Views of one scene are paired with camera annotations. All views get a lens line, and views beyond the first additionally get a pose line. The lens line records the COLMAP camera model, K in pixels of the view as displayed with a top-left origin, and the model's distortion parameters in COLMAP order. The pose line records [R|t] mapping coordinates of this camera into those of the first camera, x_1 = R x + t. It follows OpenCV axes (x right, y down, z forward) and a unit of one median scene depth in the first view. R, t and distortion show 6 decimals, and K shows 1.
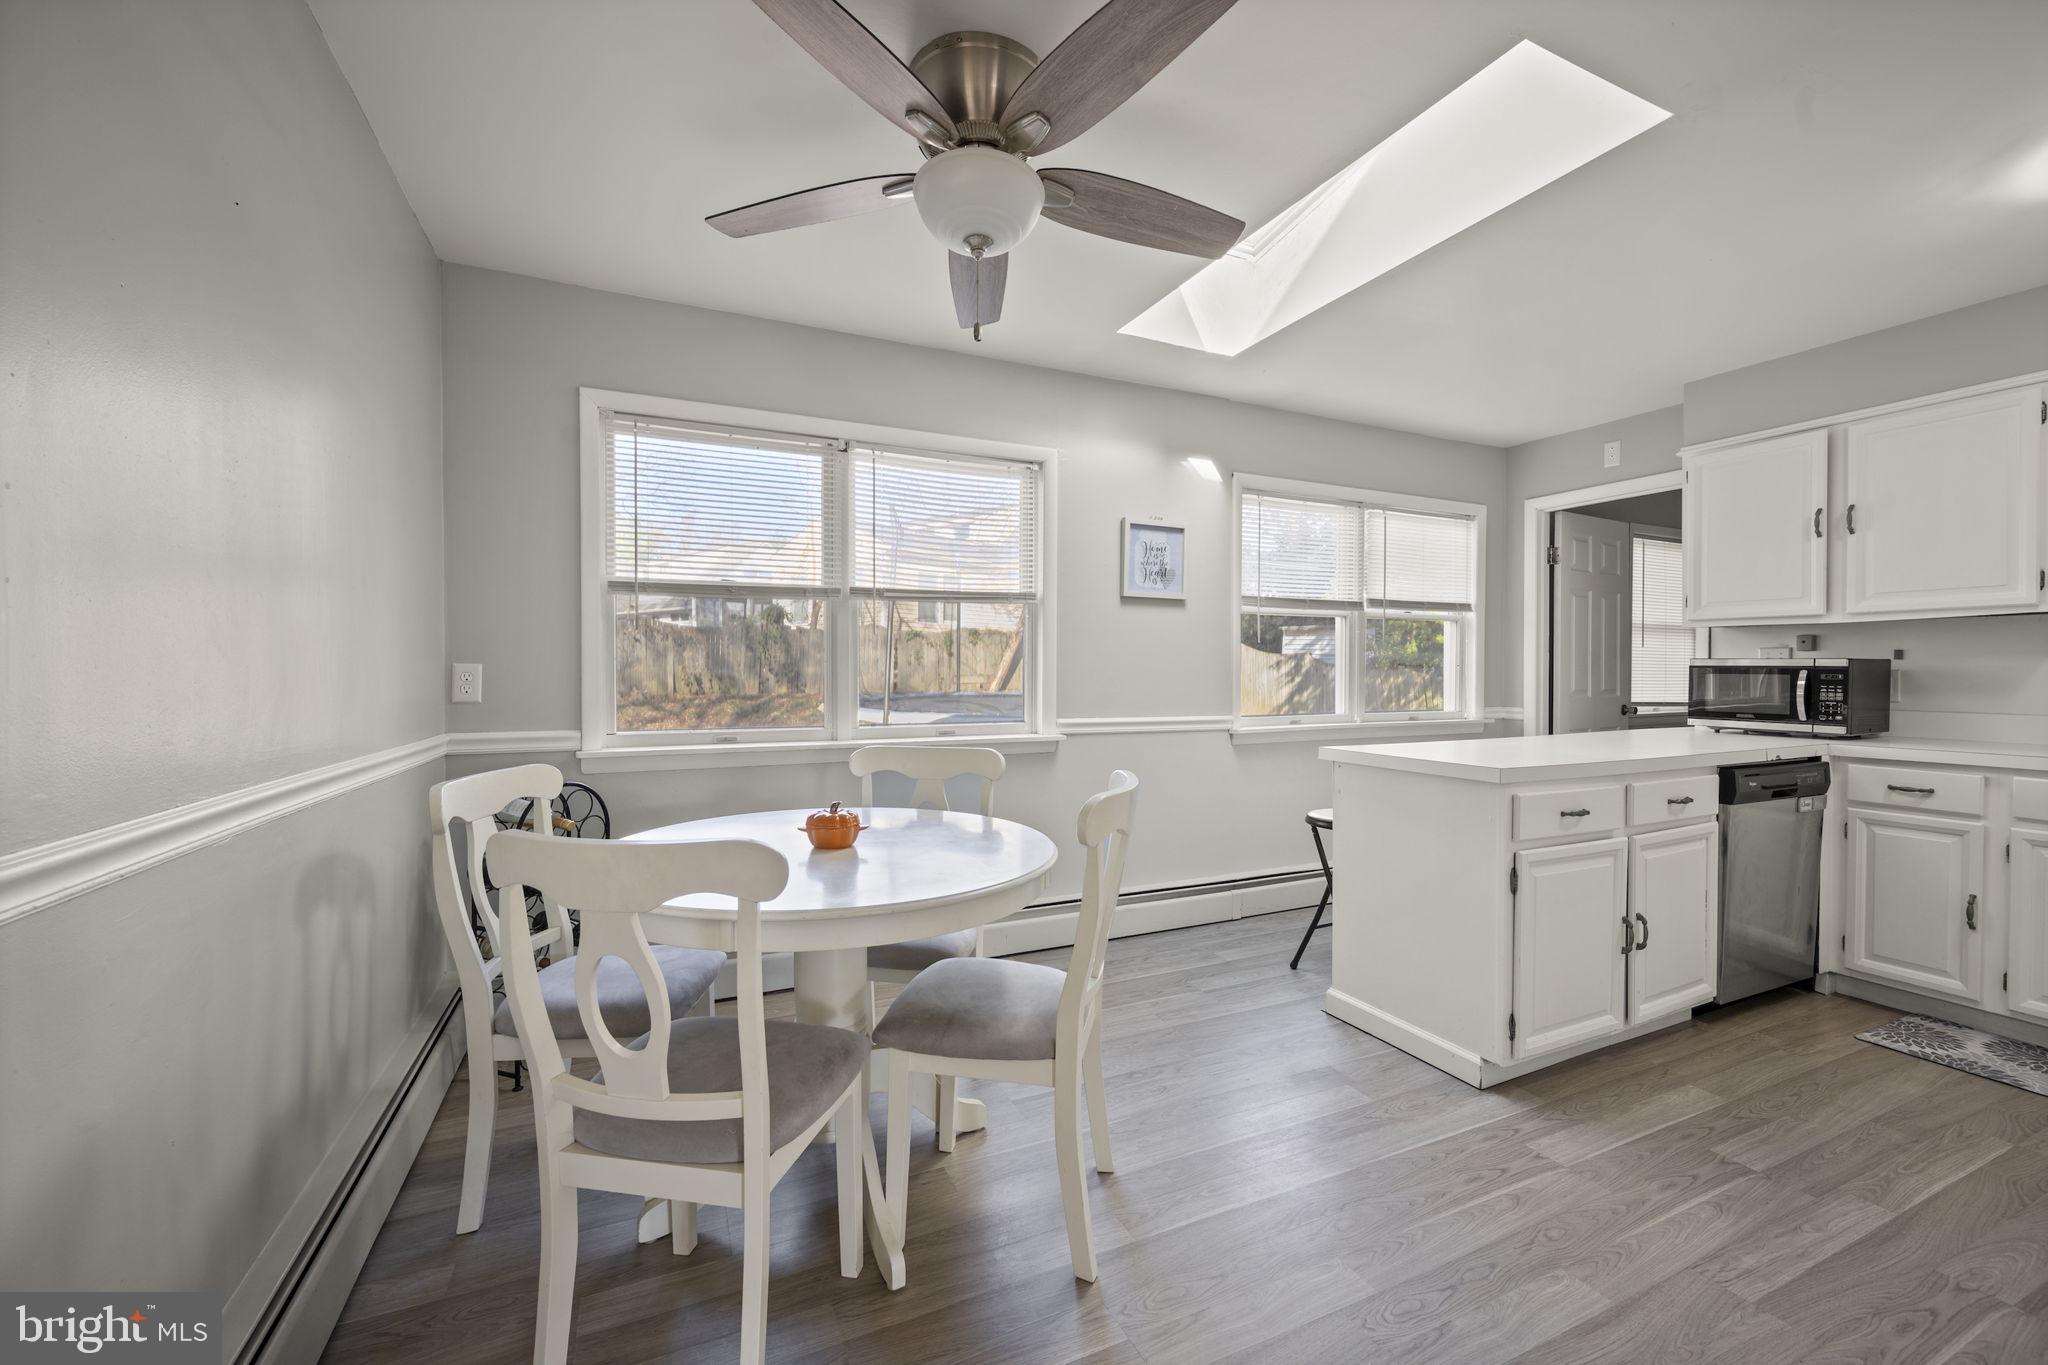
lens RADIAL K [[816.1, 0, 1025.4], [0, 816.1, 680.6], [0, 0, 1]] dist [-0.001424, 0.000375]
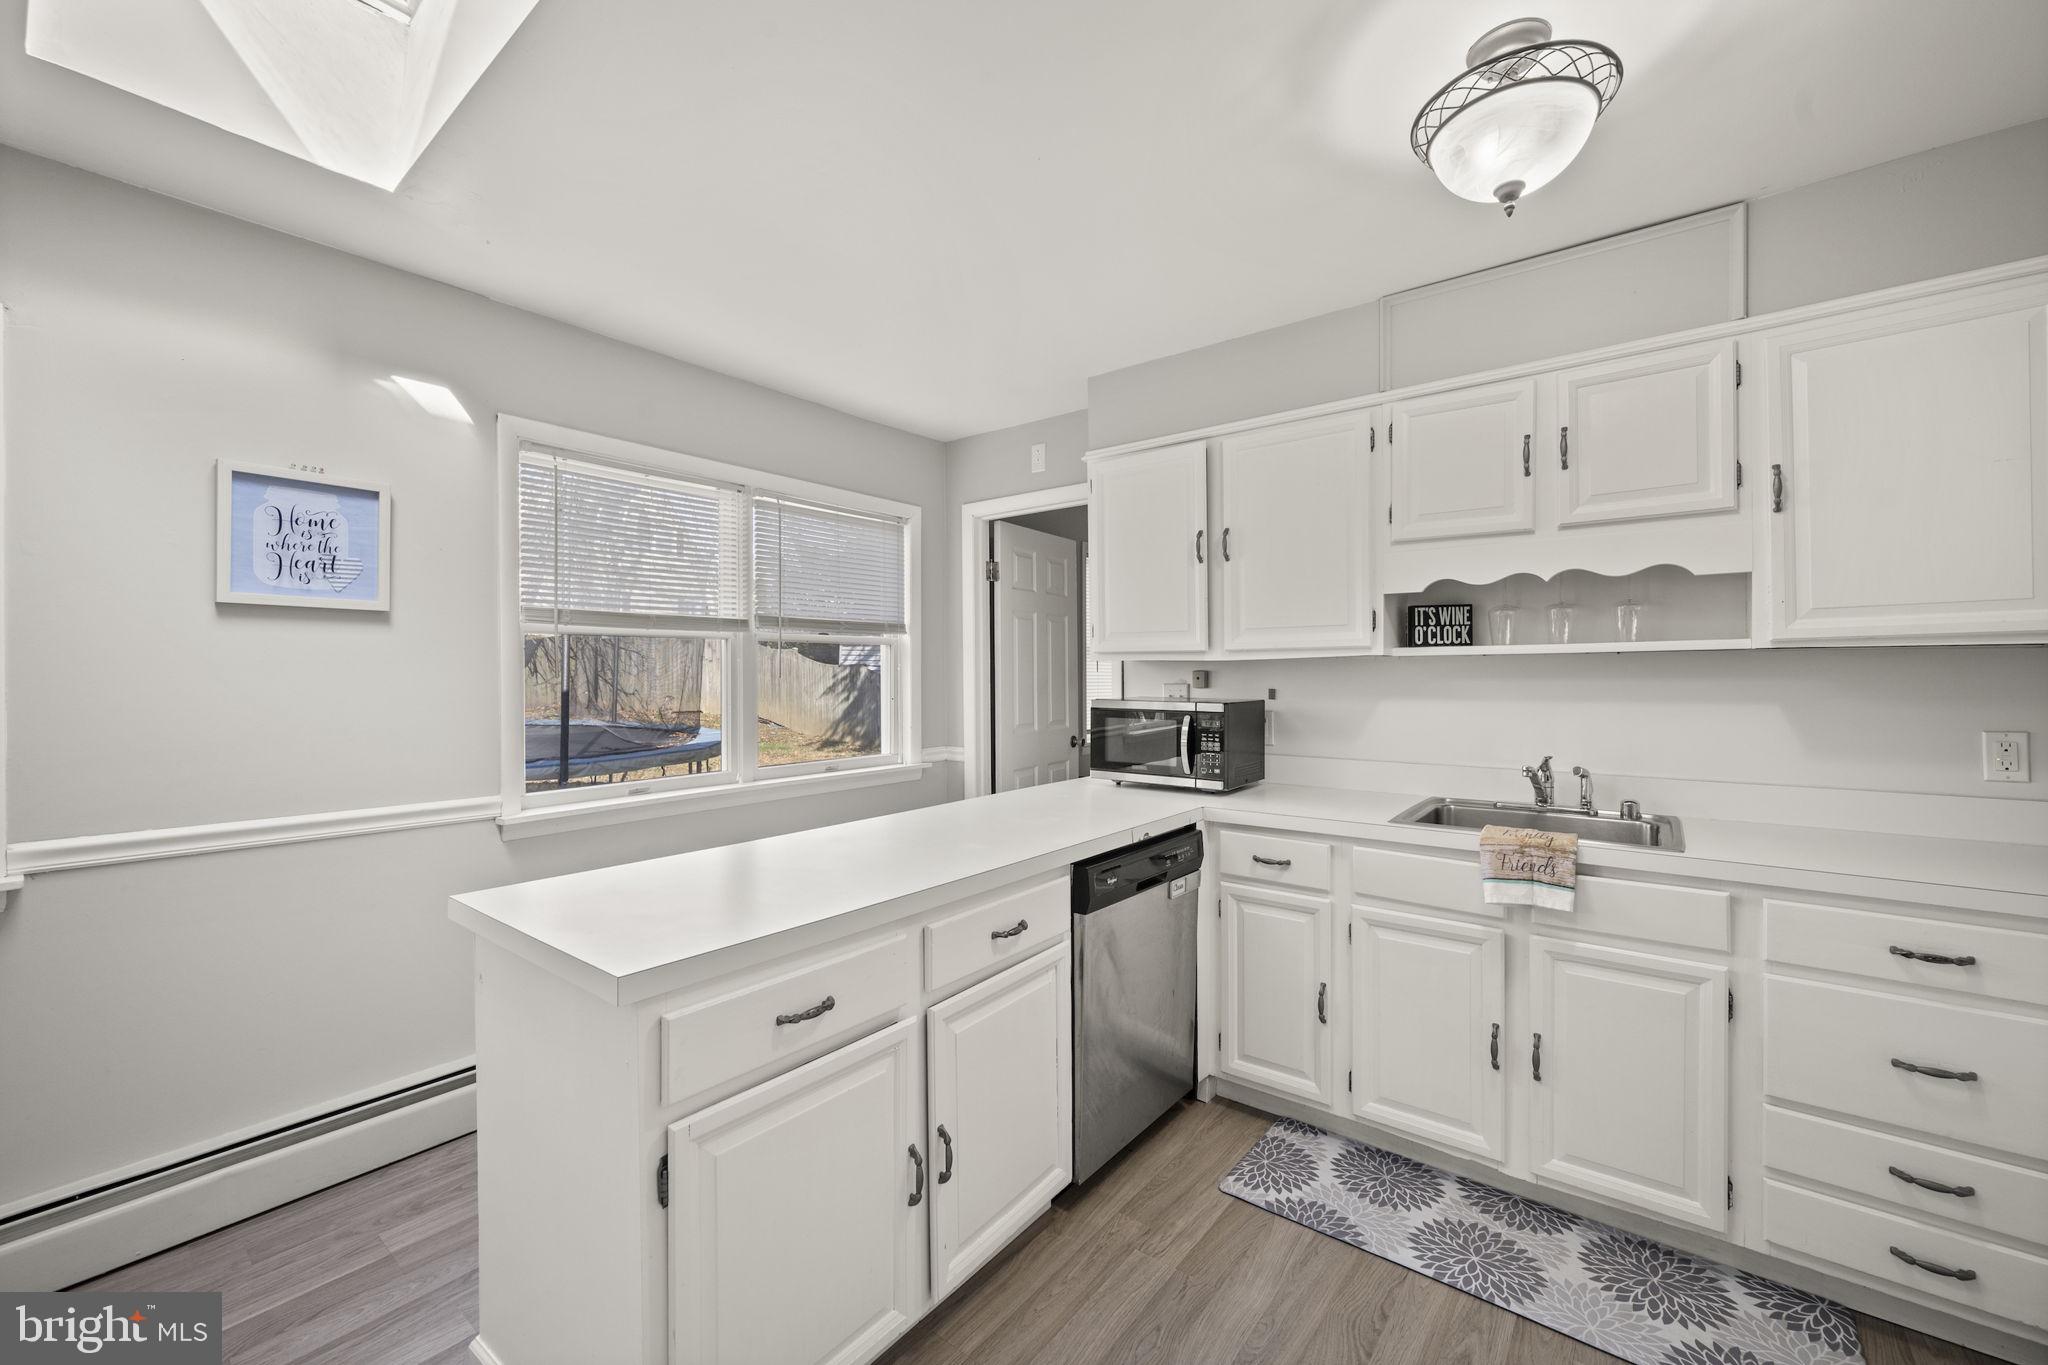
lens RADIAL K [[818.4, 0, 1022.6], [0, 818.4, 675.9], [0, 0, 1]] dist [-0.002448, -0.000051]
pose [[0.890642, -0.006700, 0.454655, 0.412283], [0.011991, 0.999890, -0.008754, -0.050023], [-0.454547, 0.013248, 0.890624, 0.312104]]
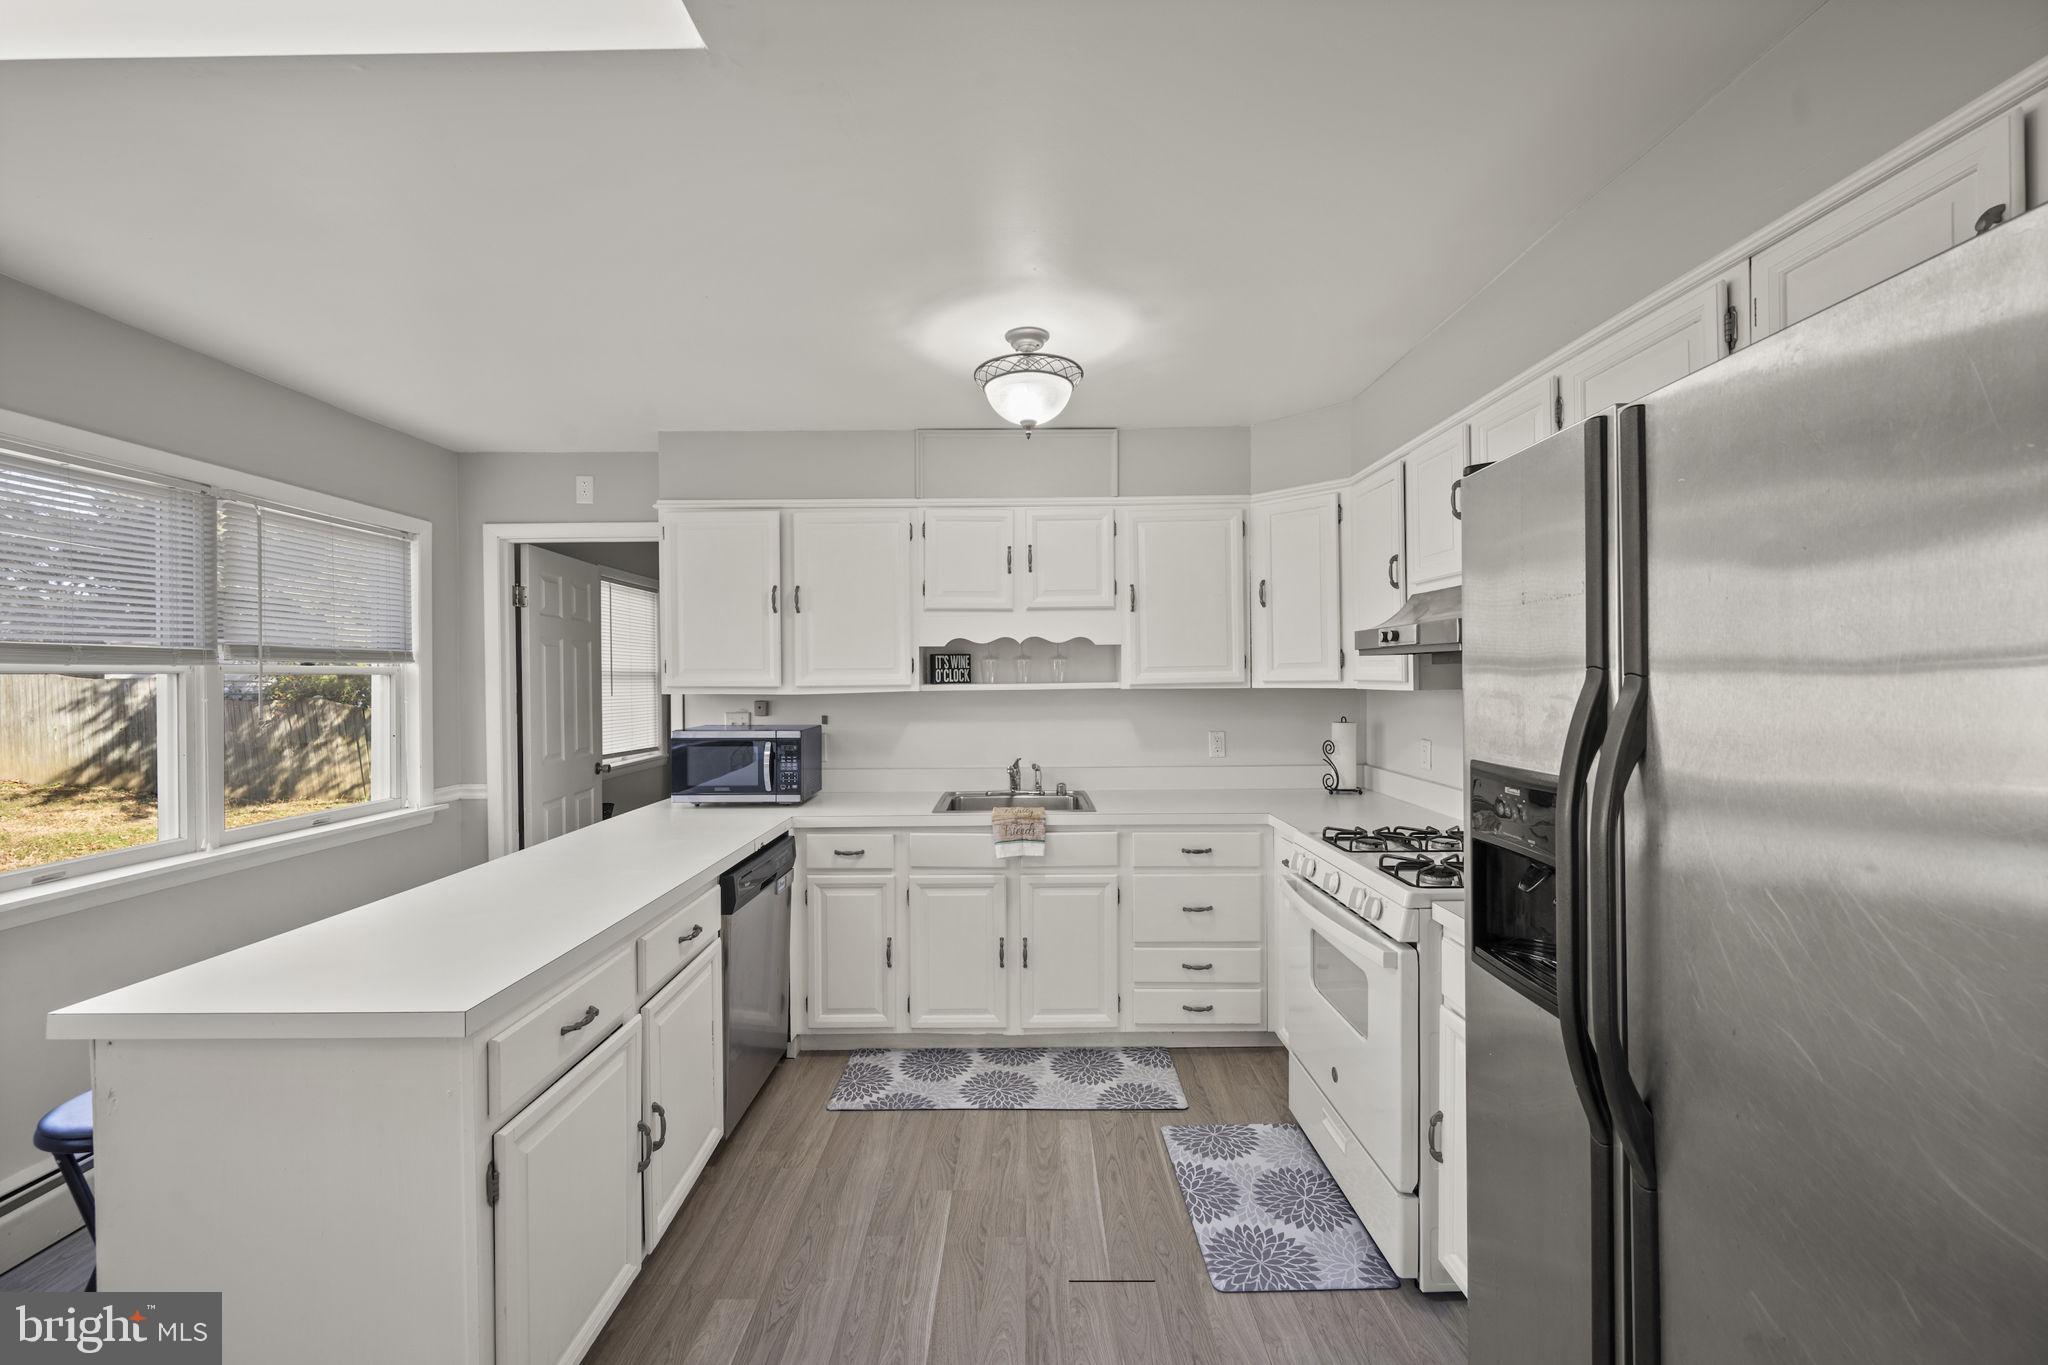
lens RADIAL K [[816.1, 0, 1025.4], [0, 816.1, 680.6], [0, 0, 1]] dist [-0.001424, 0.000375]
pose [[0.417548, -0.009001, 0.908610, 0.160399], [0.021042, 0.999779, 0.000235, -0.084660], [-0.908411, 0.019021, 0.417645, 0.280090]]
